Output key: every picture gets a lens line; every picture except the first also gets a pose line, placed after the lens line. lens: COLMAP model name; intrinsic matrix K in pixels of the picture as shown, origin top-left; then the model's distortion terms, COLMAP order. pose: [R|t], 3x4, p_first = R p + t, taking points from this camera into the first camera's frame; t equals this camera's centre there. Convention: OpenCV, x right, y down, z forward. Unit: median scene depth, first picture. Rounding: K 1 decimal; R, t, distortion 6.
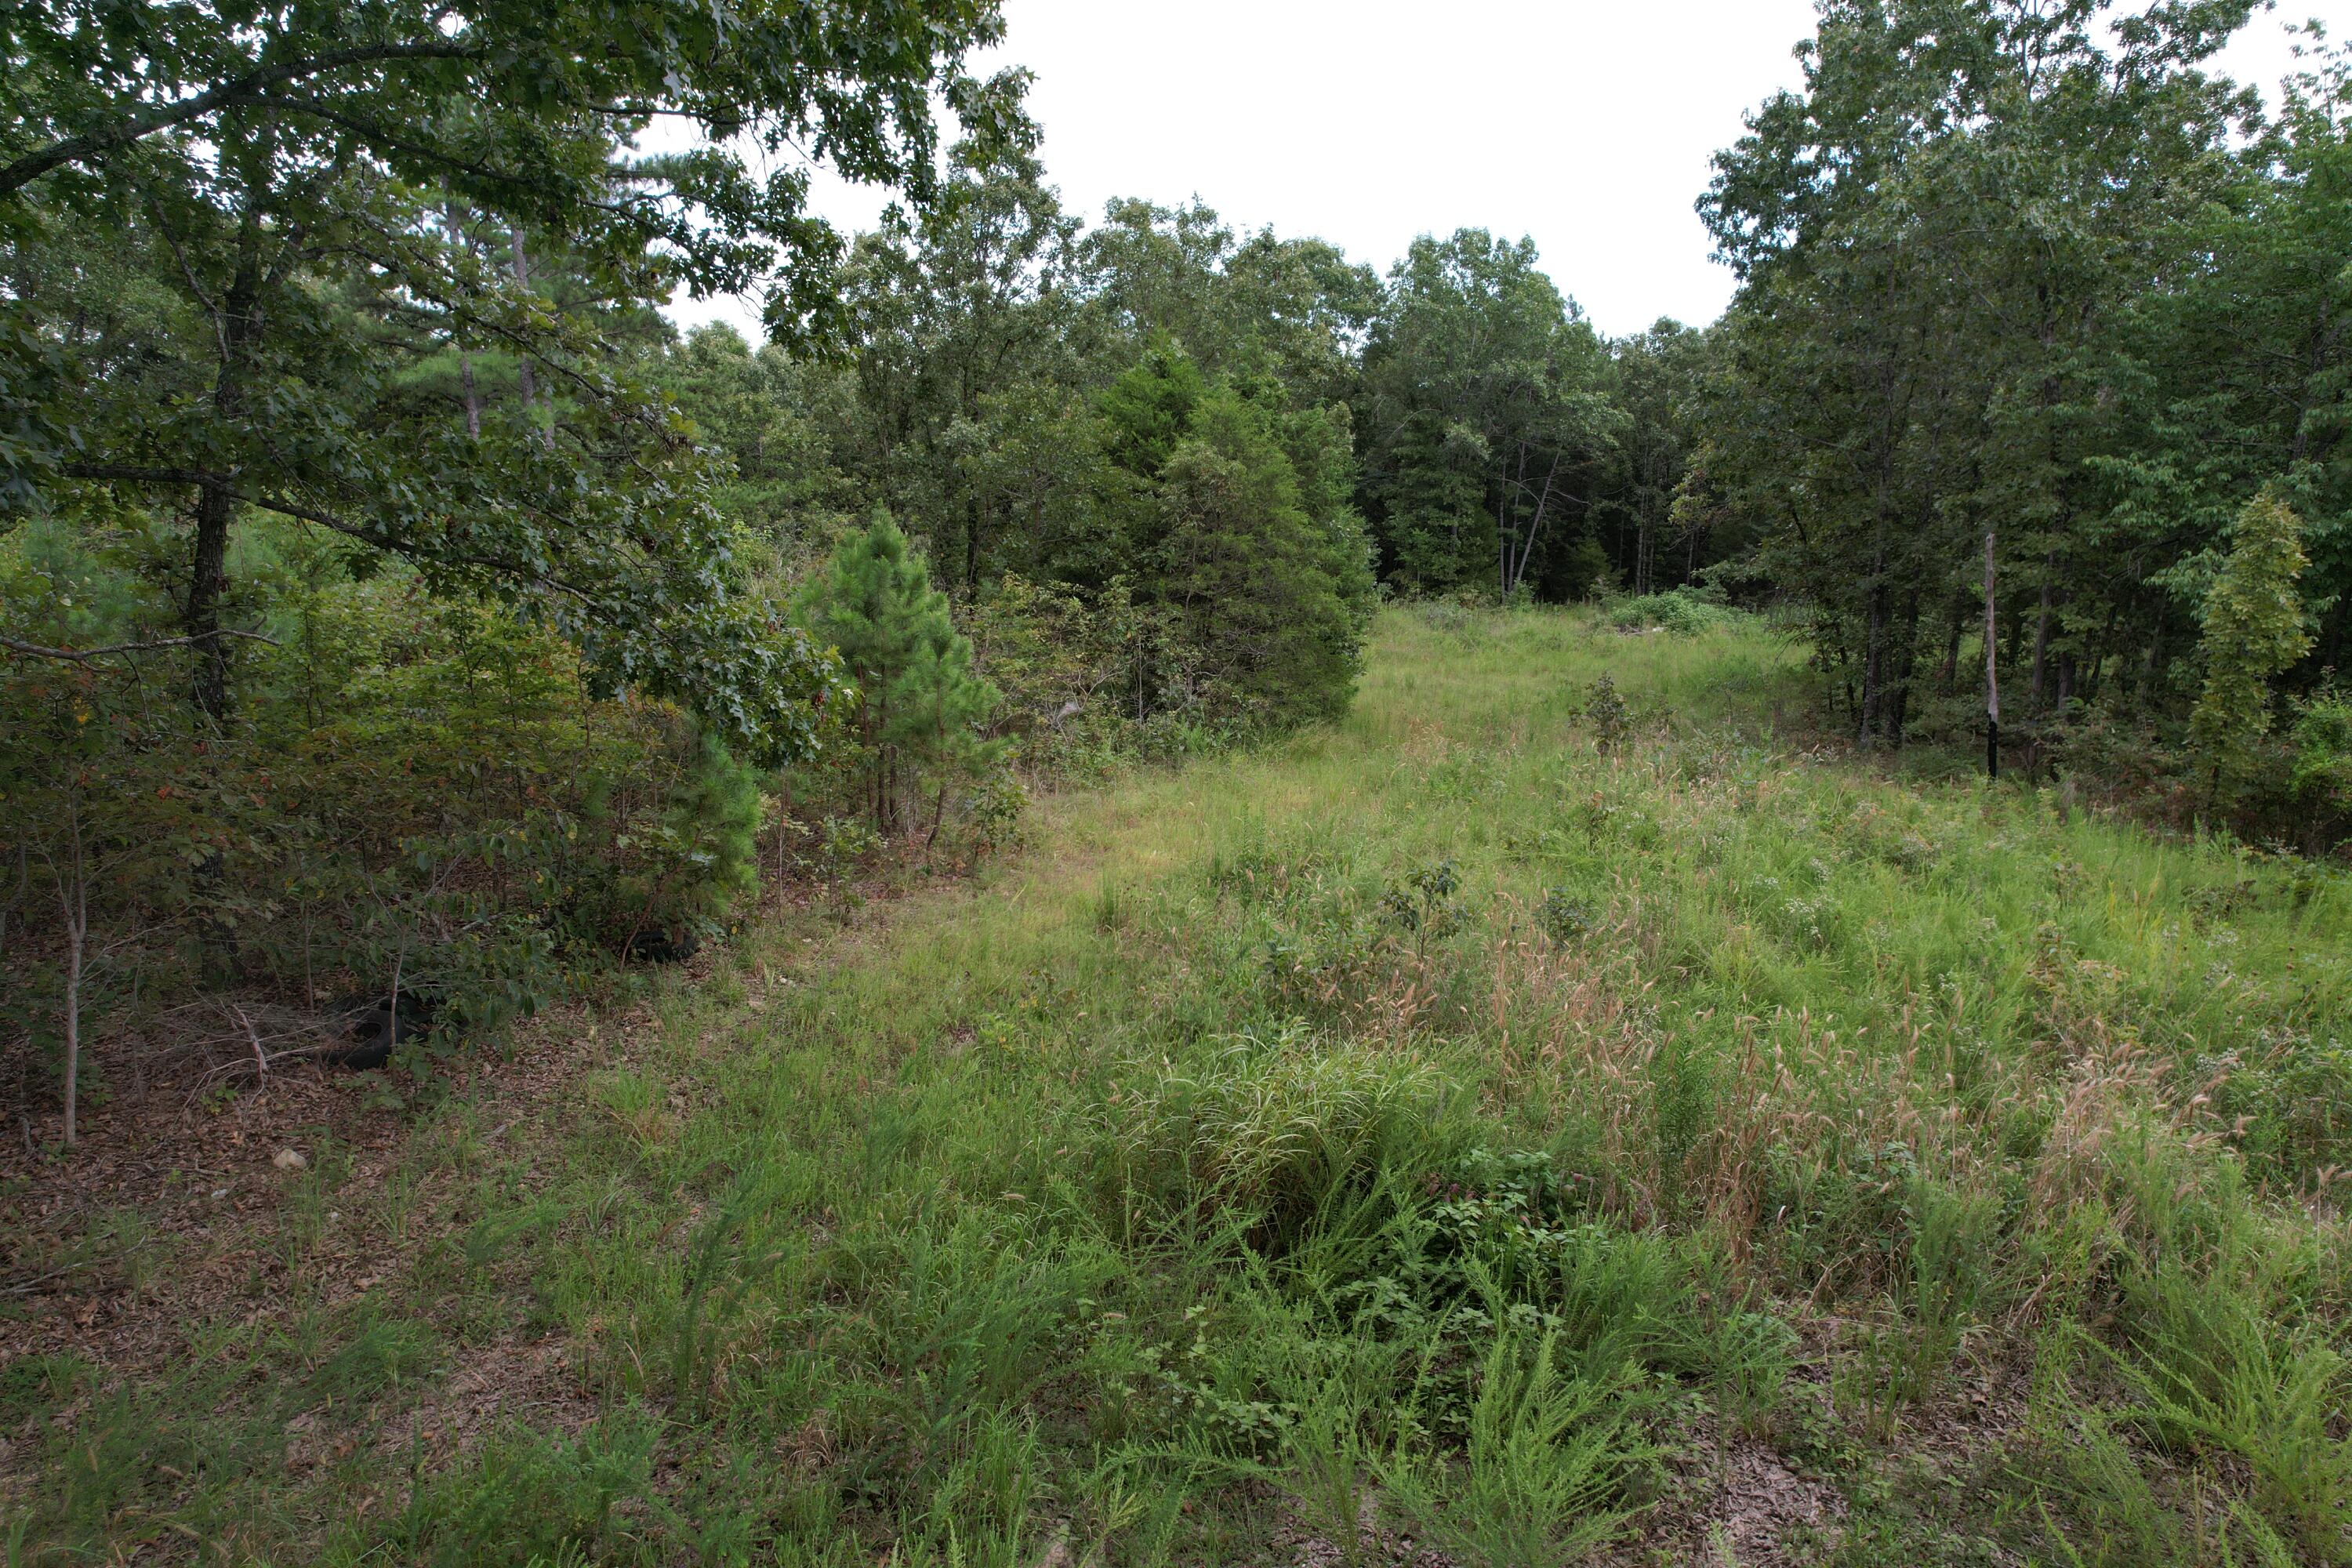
lens RADIAL K [[1503.0, 0, 1176.0], [0, 1503.0, 784.0], [0, 0, 1]] dist [-0.002594, -0.177770]
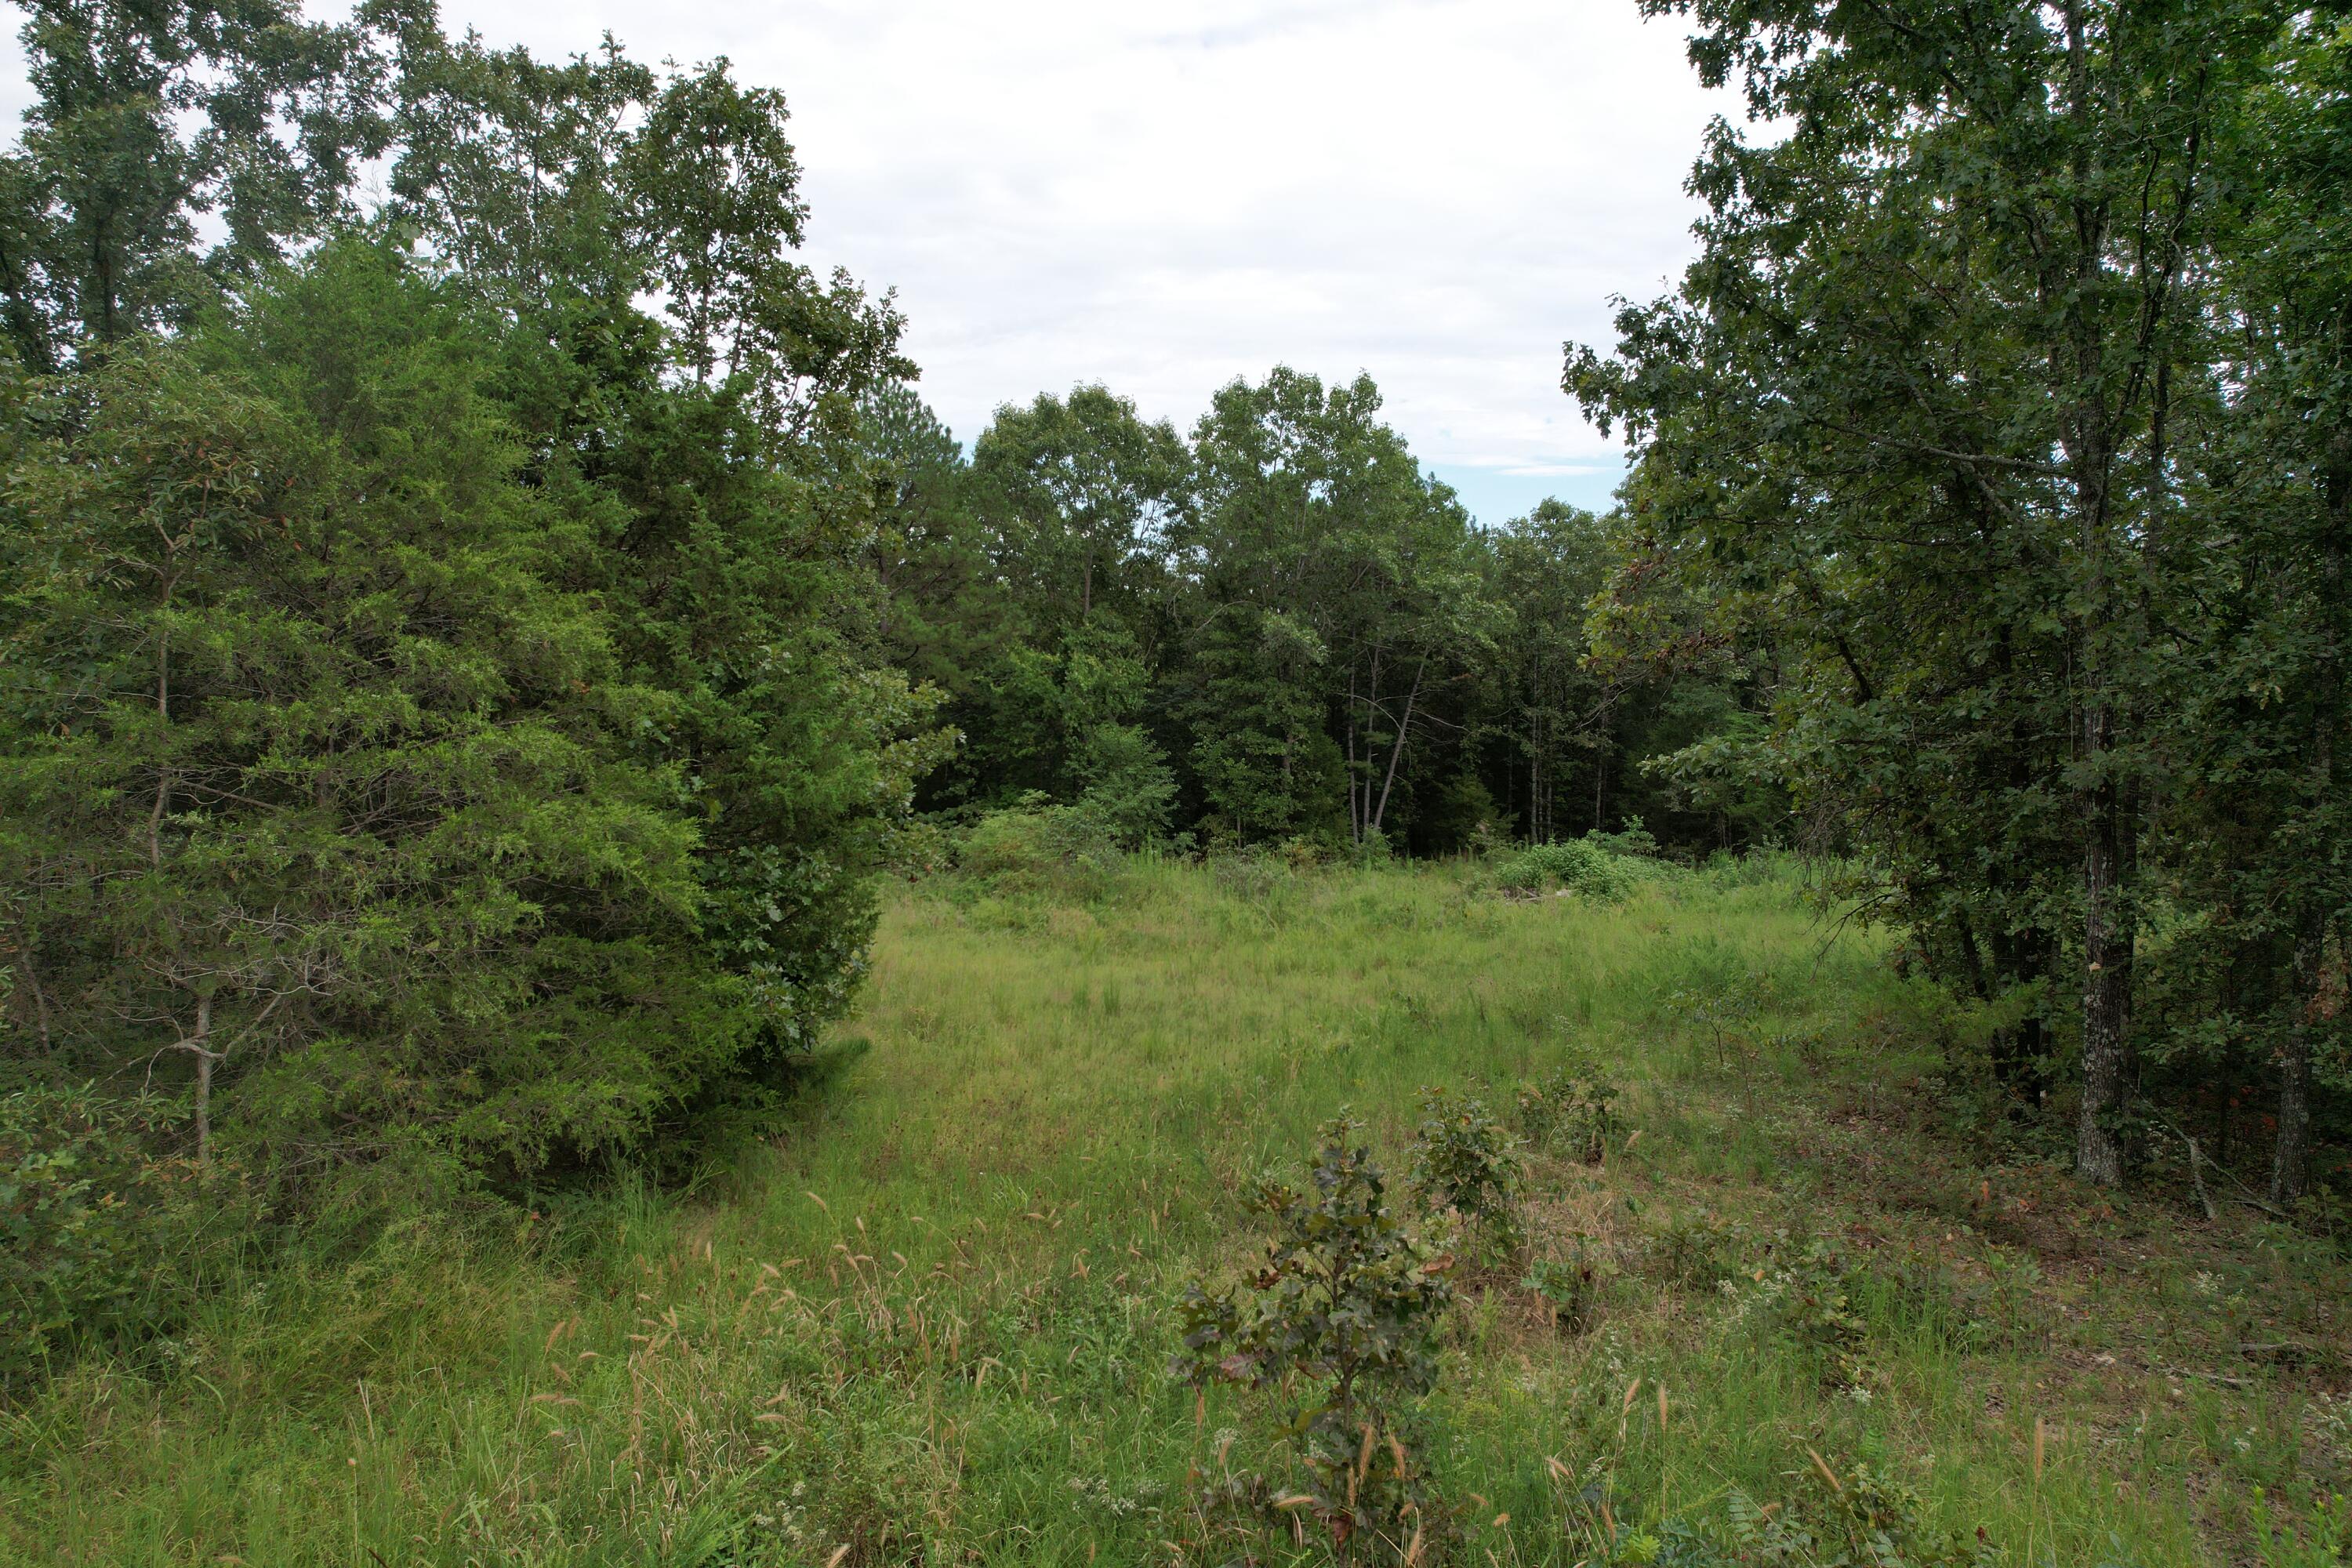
lens RADIAL K [[1509.2, 0, 1183.0], [0, 1509.2, 787.9], [0, 0, 1]] dist [-0.082109, 0.075427]
pose [[0.997936, -0.003773, 0.064110, 0.089283], [0.014809, 0.984889, -0.172553, -0.029700], [-0.062490, 0.173146, 0.982912, 0.281474]]
